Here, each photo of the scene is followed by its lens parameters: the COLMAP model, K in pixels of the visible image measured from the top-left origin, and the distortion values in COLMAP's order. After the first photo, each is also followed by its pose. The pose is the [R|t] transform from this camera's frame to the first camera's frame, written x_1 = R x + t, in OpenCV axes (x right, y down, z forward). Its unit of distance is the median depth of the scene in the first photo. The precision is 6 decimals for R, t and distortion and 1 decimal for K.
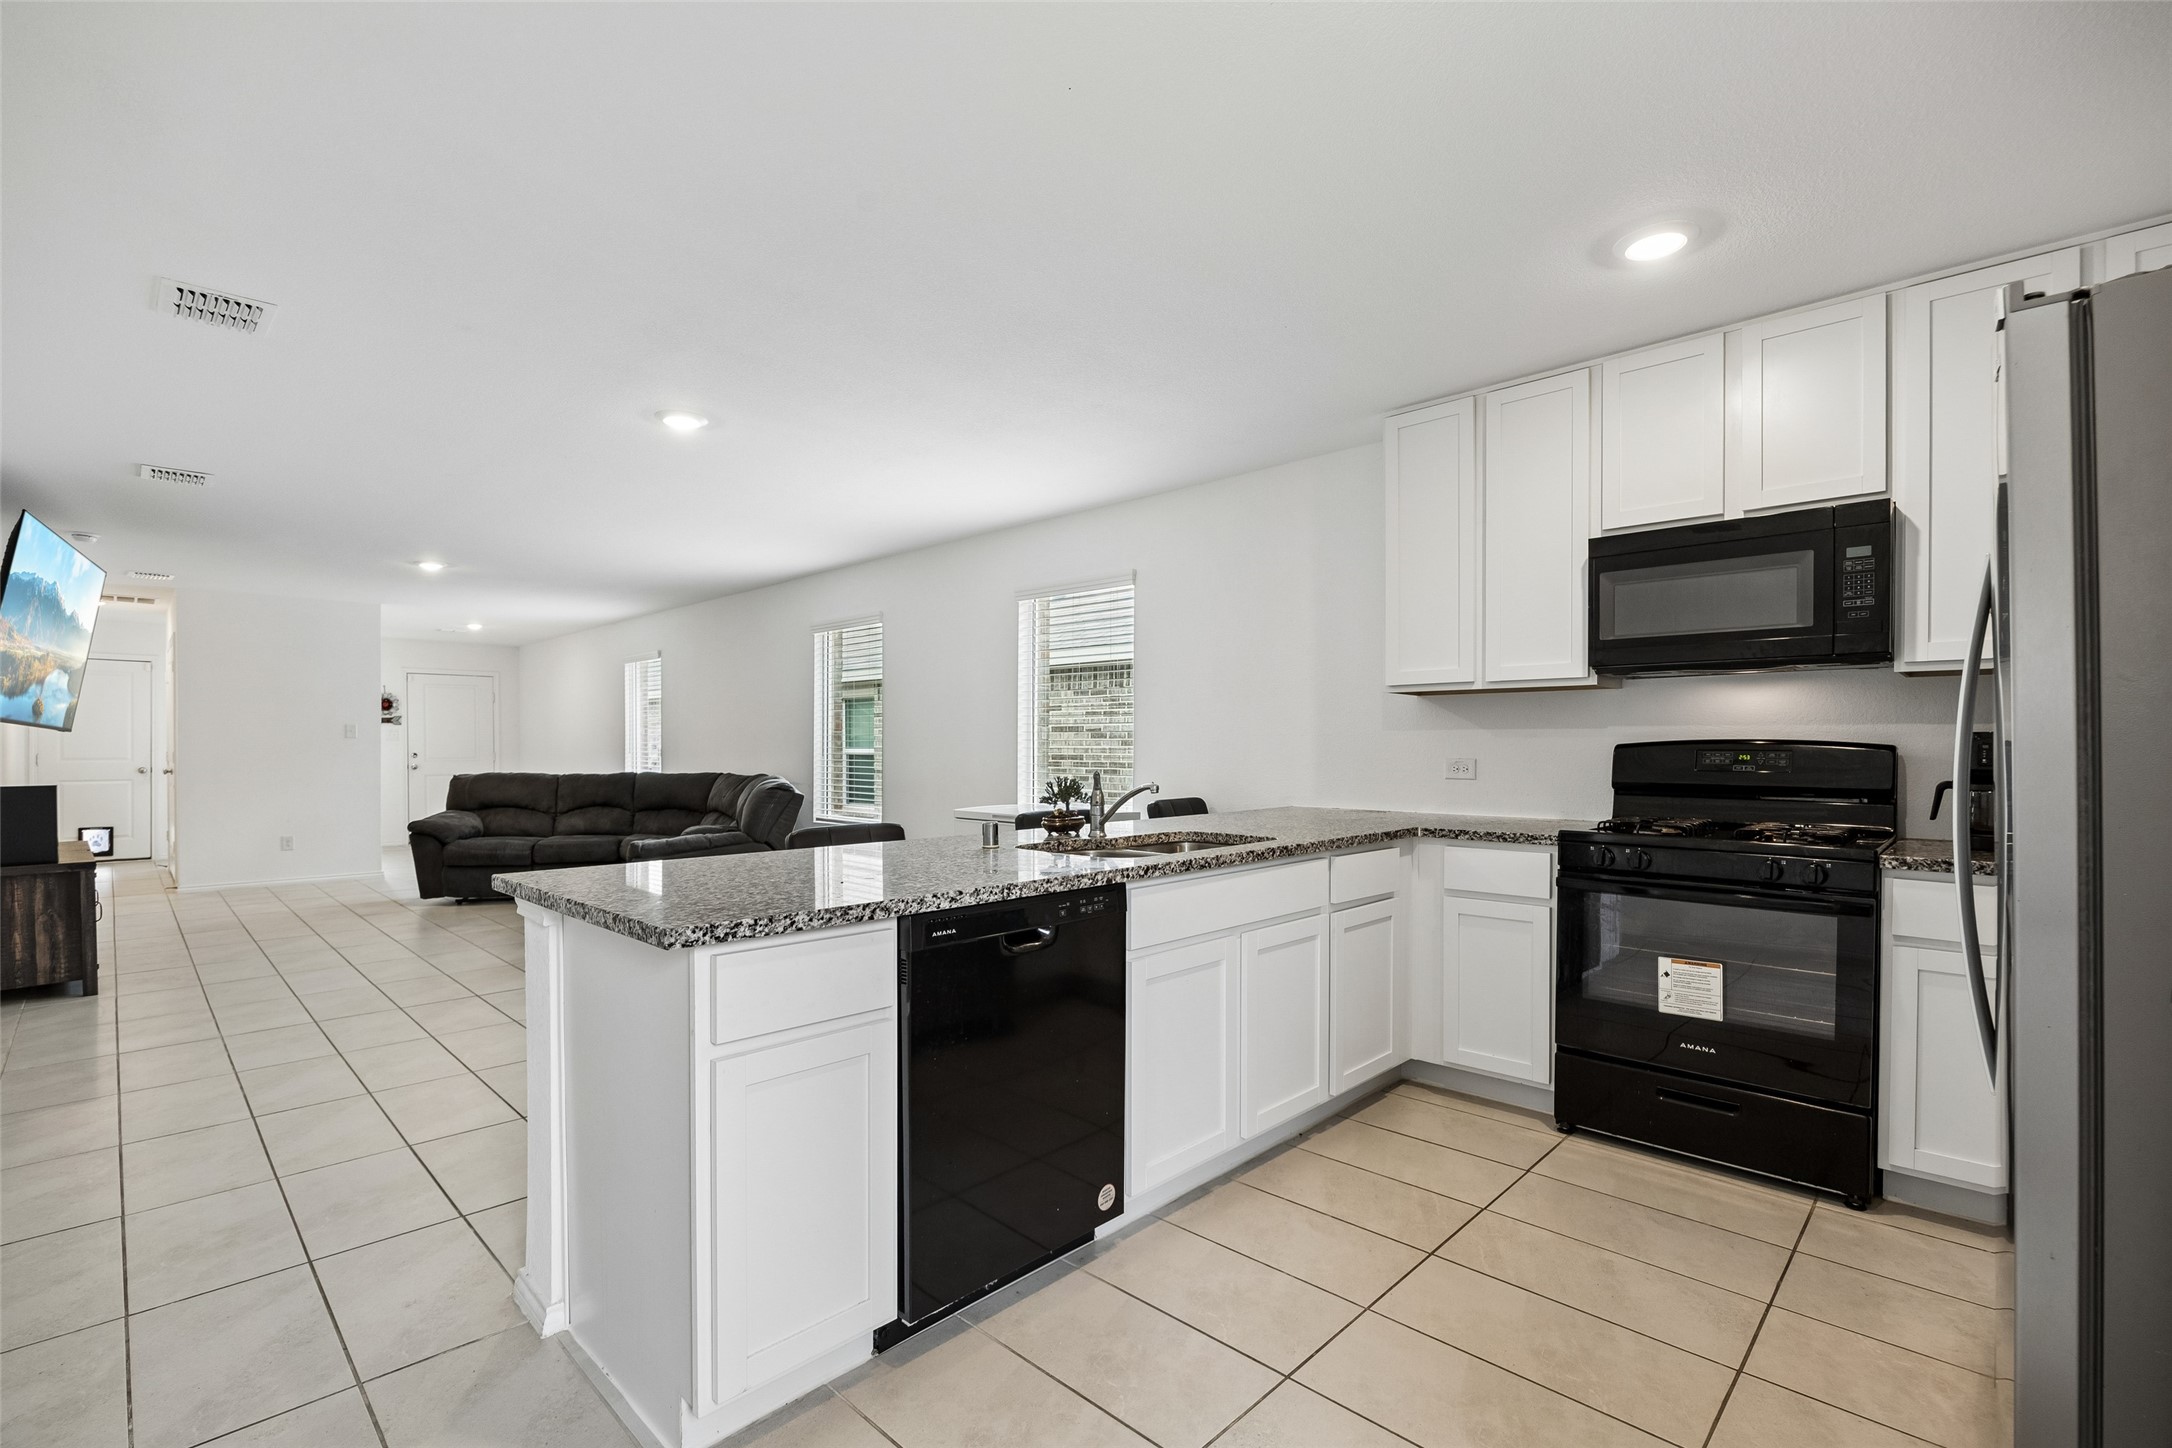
lens RADIAL K [[971.5, 0, 1077.1], [0, 971.5, 728.5], [0, 0, 1]] dist [-0.002084, 0.000149]
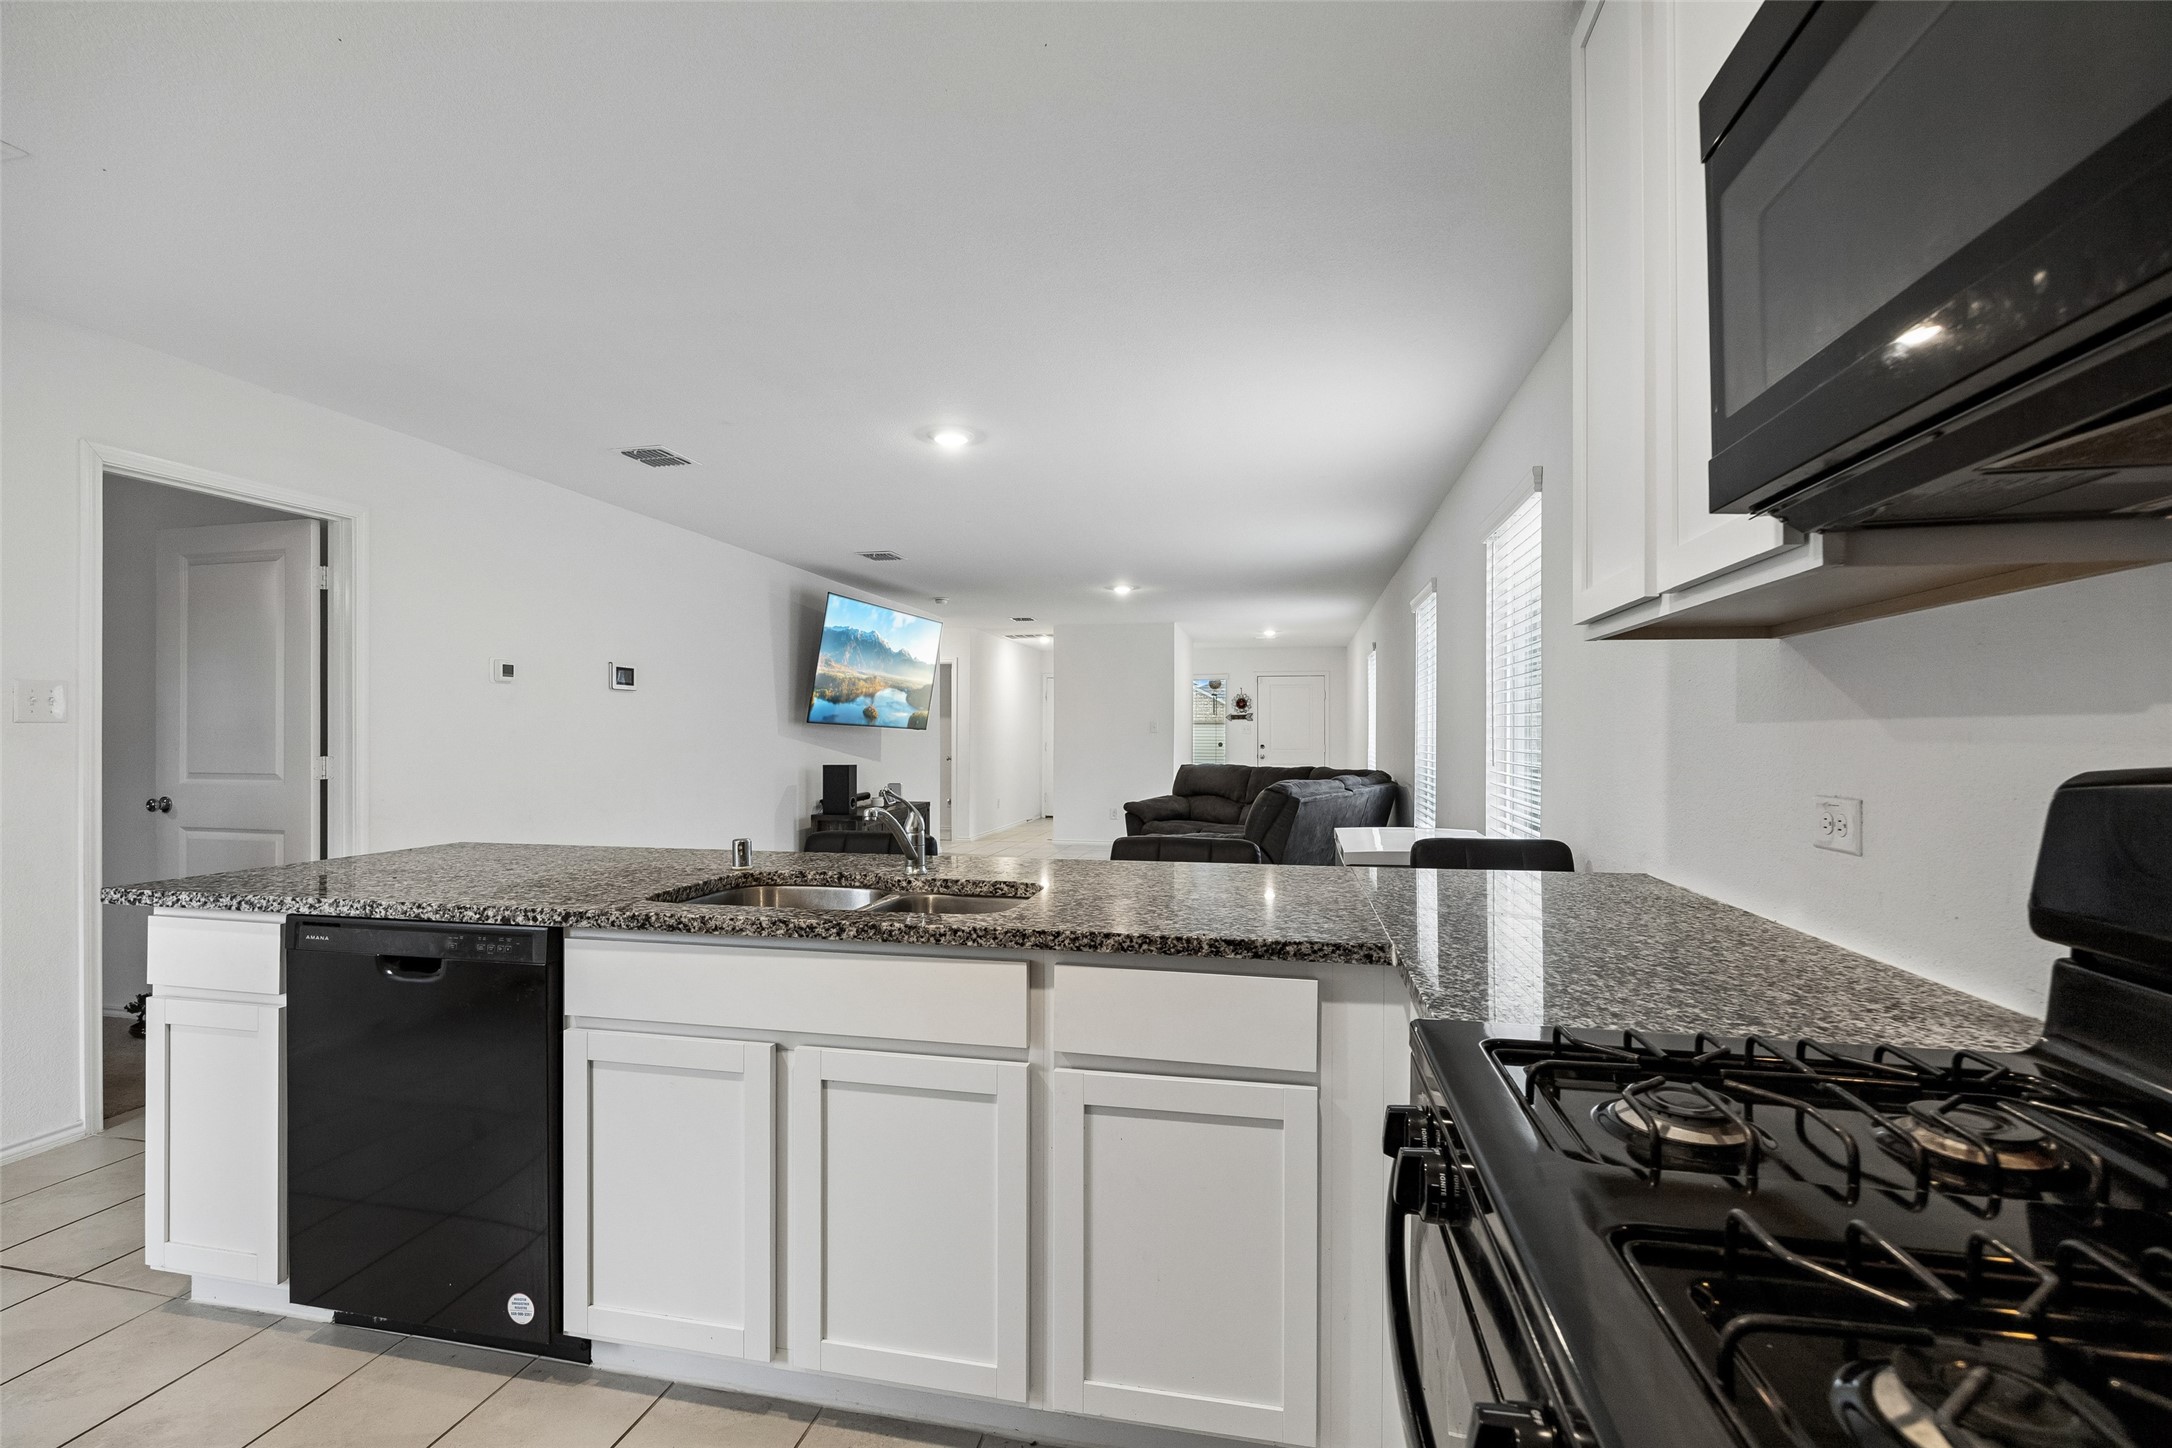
lens RADIAL K [[971.5, 0, 1077.1], [0, 971.5, 728.5], [0, 0, 1]] dist [-0.002084, 0.000149]
pose [[0.529396, -0.005493, -0.848357, 0.767733], [0.013528, 0.999907, 0.001968, 0.001449], [0.848267, -0.012519, 0.529420, 0.770756]]
